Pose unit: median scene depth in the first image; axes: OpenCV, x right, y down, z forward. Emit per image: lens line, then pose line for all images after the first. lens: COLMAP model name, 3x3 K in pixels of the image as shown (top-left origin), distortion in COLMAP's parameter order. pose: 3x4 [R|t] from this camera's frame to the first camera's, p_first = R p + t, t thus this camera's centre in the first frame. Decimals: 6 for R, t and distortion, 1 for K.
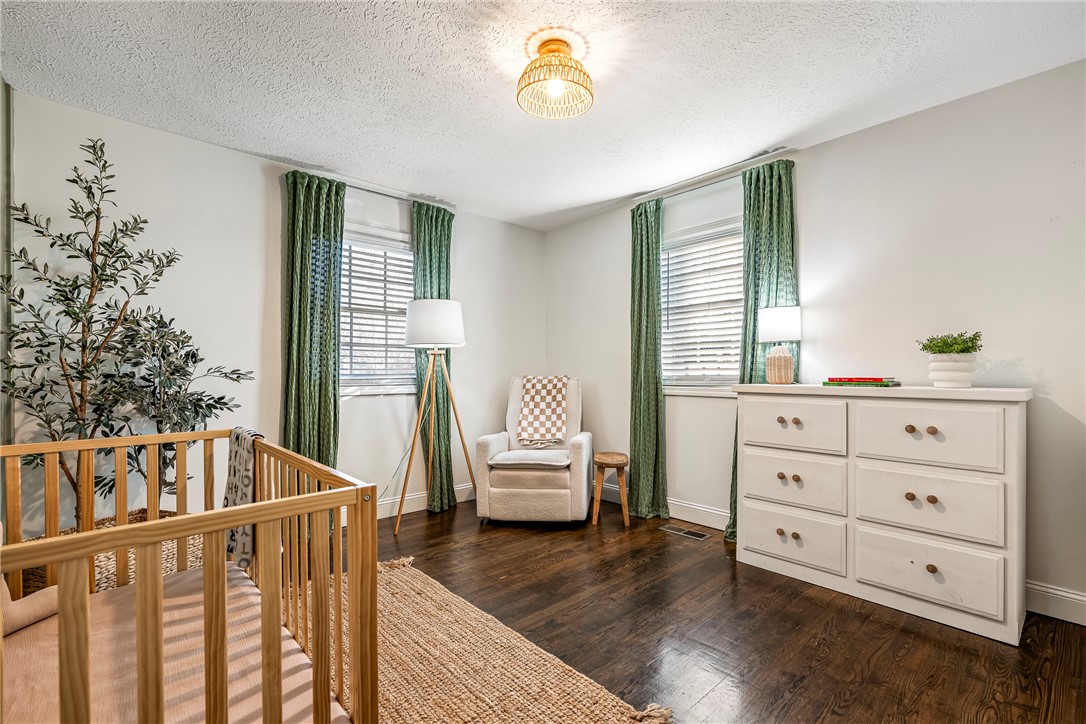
lens RADIAL K [[473.8, 0, 545.1], [0, 473.8, 377.1], [0, 0, 1]] dist [-0.000367, -0.000042]
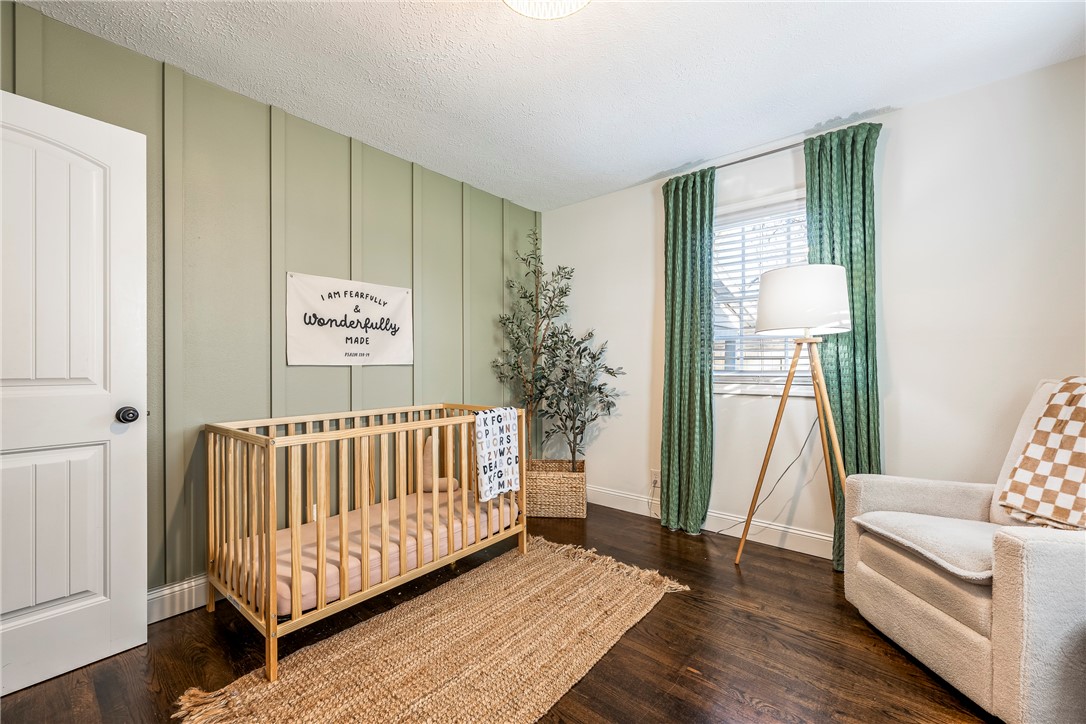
lens RADIAL K [[454.7, 0, 538.7], [0, 454.7, 364.2], [0, 0, 1]] dist [0.000688, 0.000042]
pose [[0.150066, 0.002115, -0.988674, 0.408690], [-0.001104, 0.999997, 0.001972, -0.020475], [0.988675, 0.000795, 0.150068, 0.518047]]
